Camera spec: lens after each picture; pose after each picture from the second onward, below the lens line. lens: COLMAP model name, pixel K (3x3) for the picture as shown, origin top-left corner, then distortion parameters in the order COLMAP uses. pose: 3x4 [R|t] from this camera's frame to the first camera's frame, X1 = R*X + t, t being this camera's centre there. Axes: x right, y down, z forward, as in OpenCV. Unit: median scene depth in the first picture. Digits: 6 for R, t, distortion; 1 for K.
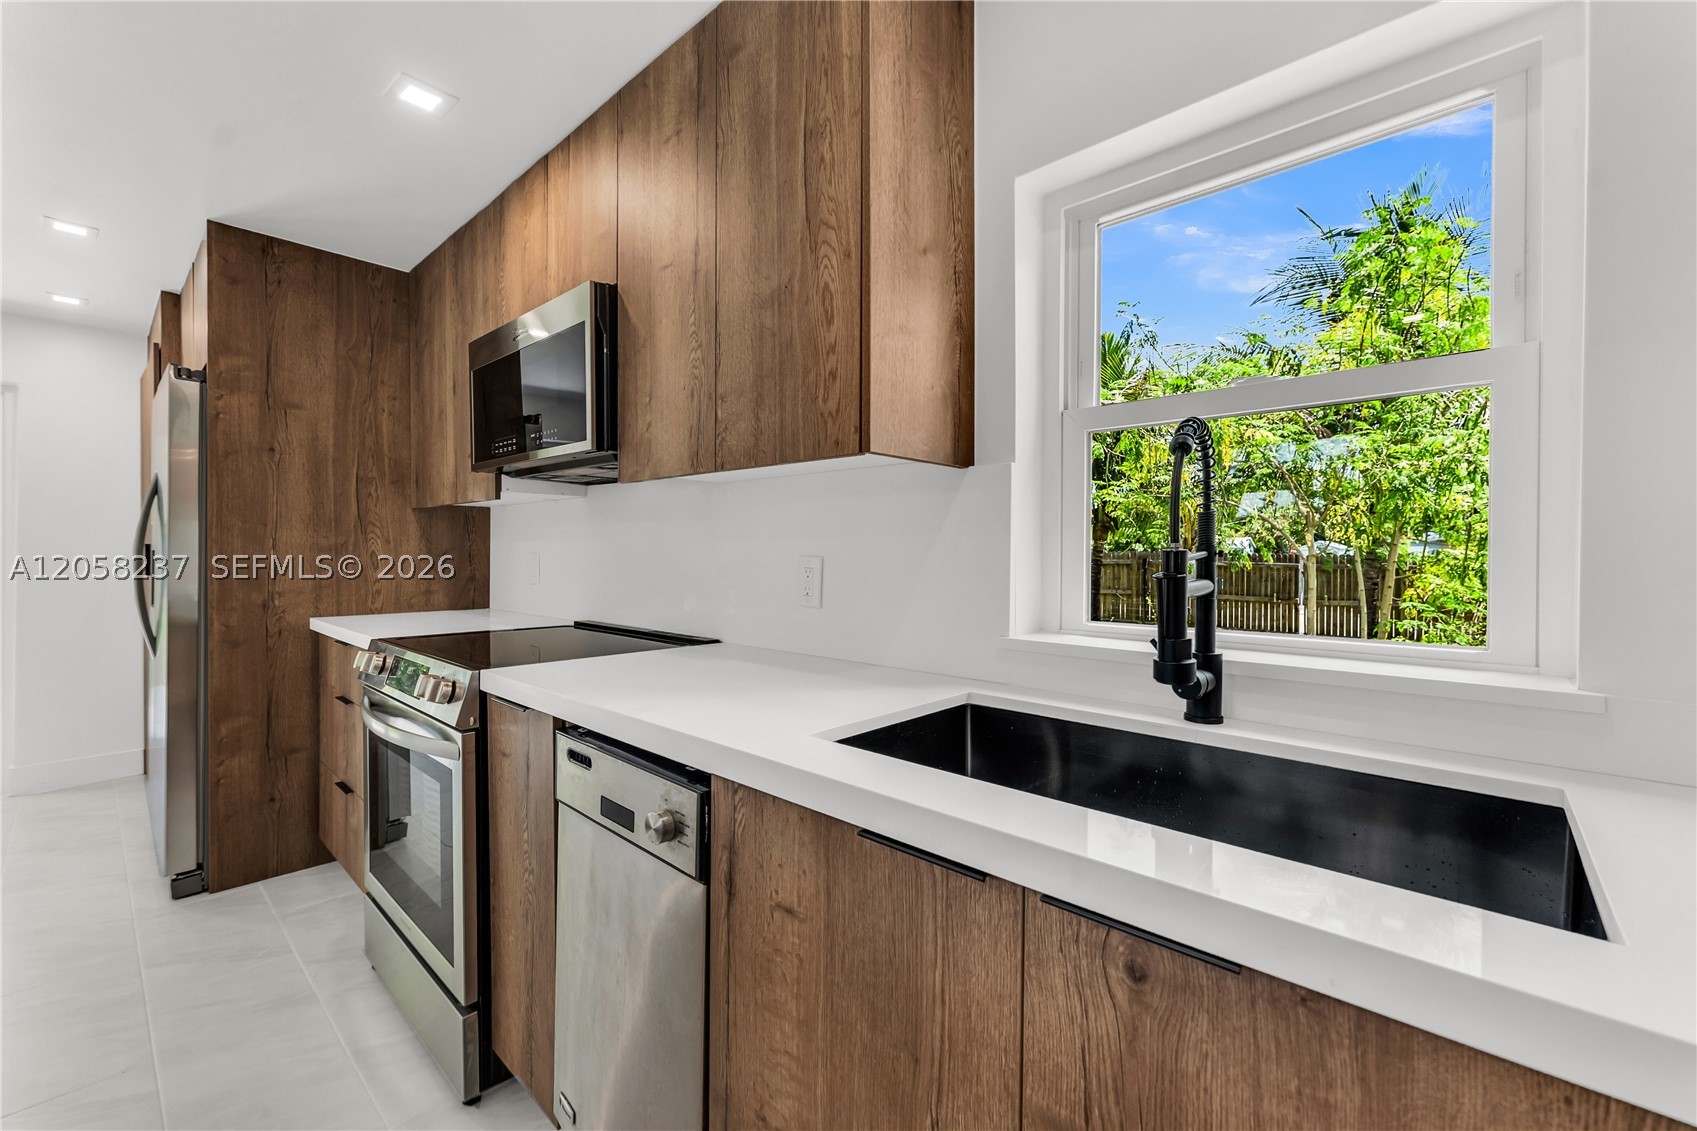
lens RADIAL K [[690.5, 0, 841.4], [0, 690.5, 563.4], [0, 0, 1]] dist [0.000762, -0.000110]
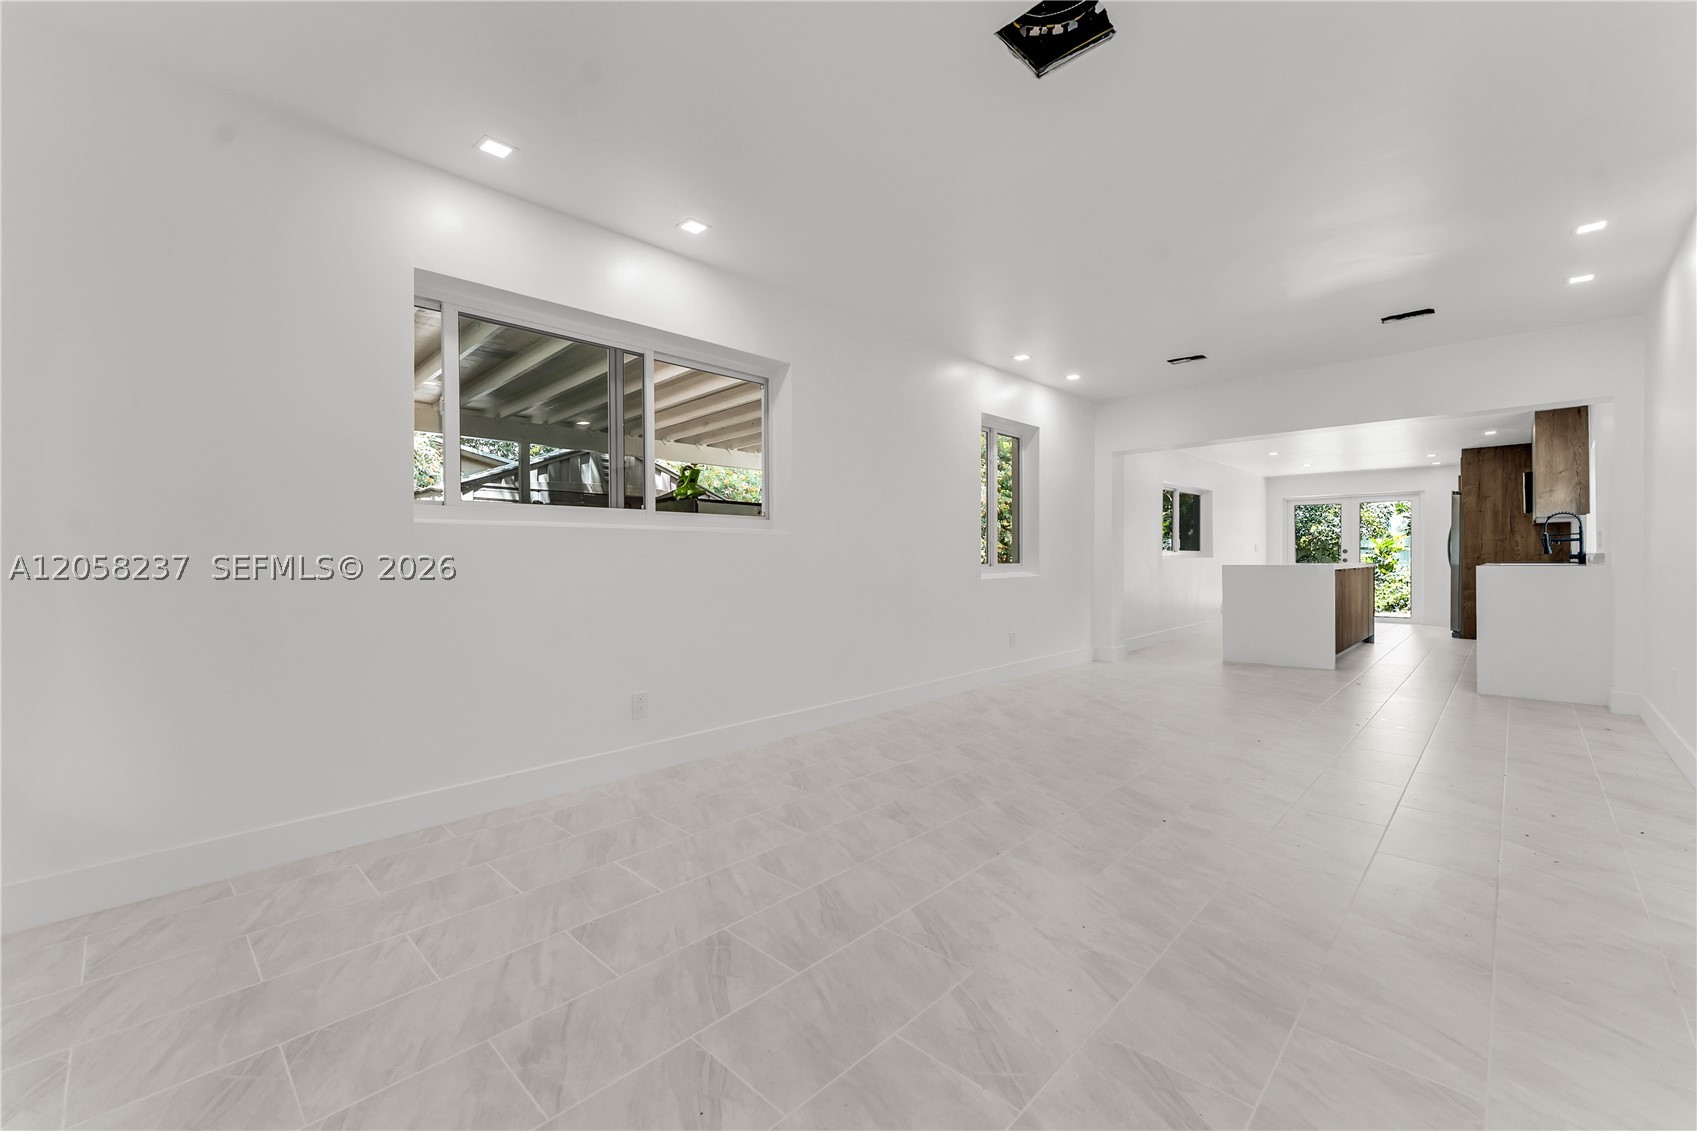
lens RADIAL K [[690.5, 0, 841.4], [0, 690.5, 563.4], [0, 0, 1]] dist [0.000762, -0.000110]
pose [[-0.035403, -0.000553, -0.999373, 4.085745], [-0.007461, 0.999972, -0.000289, 0.176512], [0.999345, 0.007446, -0.035406, -3.065842]]
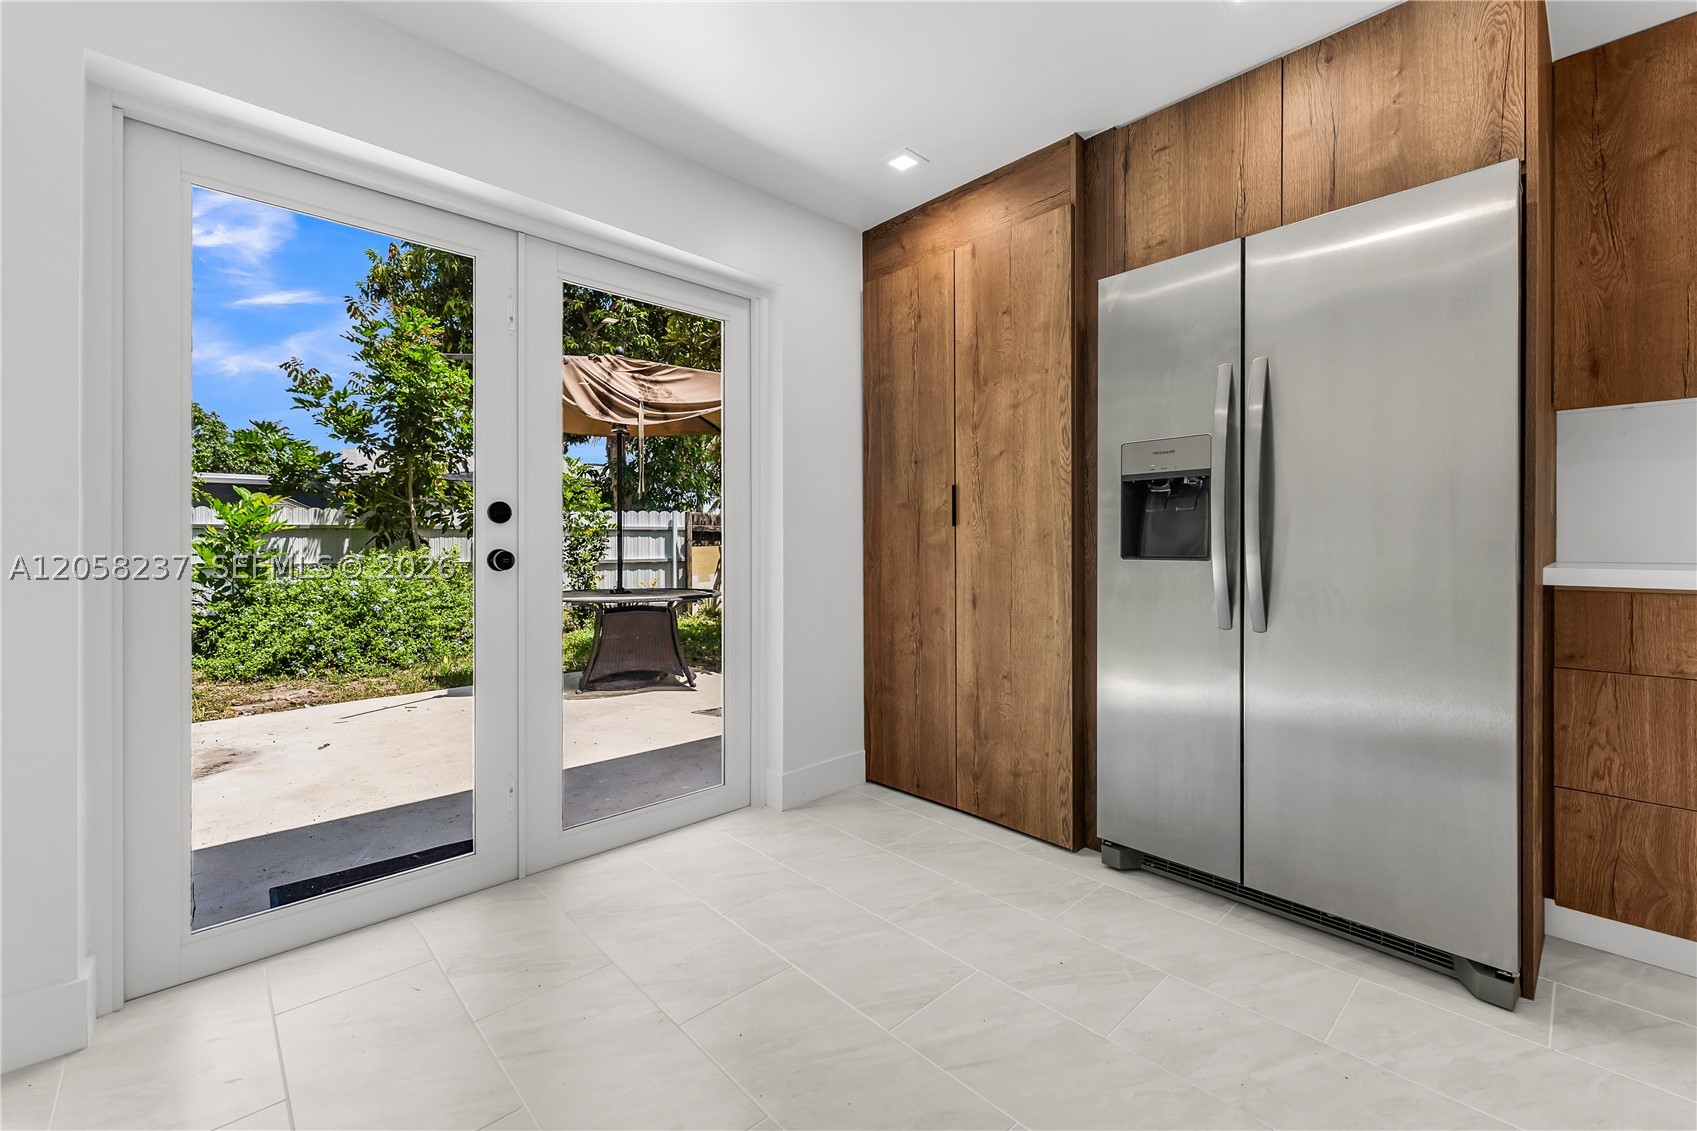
lens RADIAL K [[700.6, 0, 838.8], [0, 700.6, 543.7], [0, 0, 1]] dist [0.000019, -0.000400]
pose [[0.996116, -0.009421, -0.087547, -2.220649], [0.008403, 0.999893, -0.011990, 0.093971], [0.087651, 0.011208, 0.996088, 0.450727]]
